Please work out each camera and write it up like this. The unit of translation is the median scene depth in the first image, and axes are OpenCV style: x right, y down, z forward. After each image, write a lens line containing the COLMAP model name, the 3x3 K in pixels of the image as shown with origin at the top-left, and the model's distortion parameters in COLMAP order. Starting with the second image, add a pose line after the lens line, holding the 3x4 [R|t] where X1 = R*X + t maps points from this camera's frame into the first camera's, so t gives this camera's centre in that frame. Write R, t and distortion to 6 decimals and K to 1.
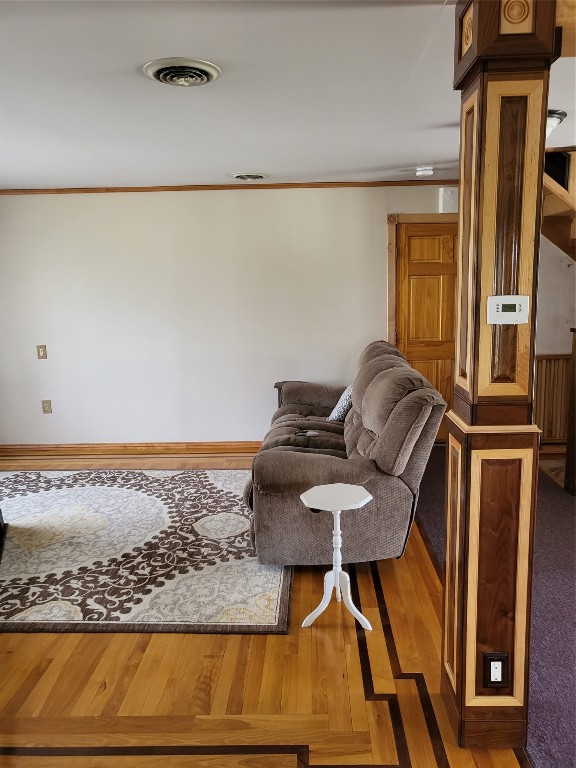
lens RADIAL K [[592.9, 0, 299.2], [0, 592.9, 380.9], [0, 0, 1]] dist [-0.044009, 0.097102]
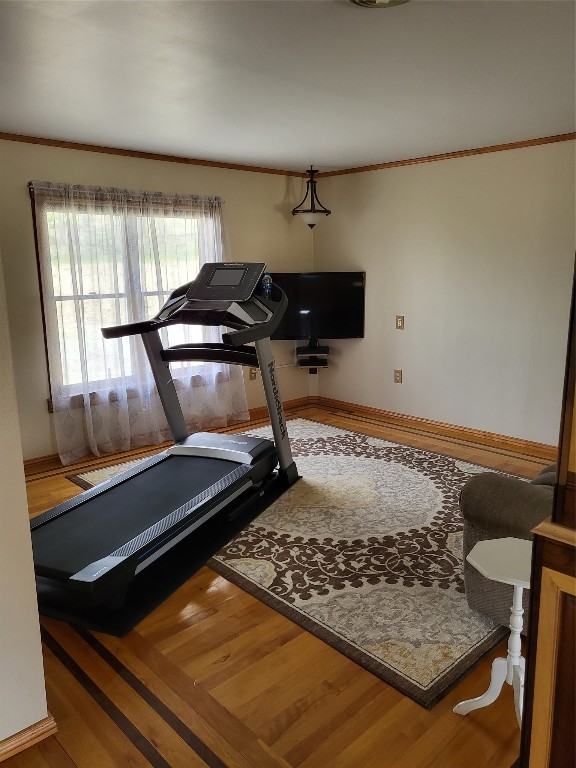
lens RADIAL K [[592.9, 0, 299.2], [0, 592.9, 380.9], [0, 0, 1]] dist [-0.044009, 0.097102]
pose [[0.716183, 0.152348, -0.681082, 0.256334], [-0.121604, 0.988196, 0.093173, -0.039715], [0.687237, 0.016093, 0.726255, 0.244761]]
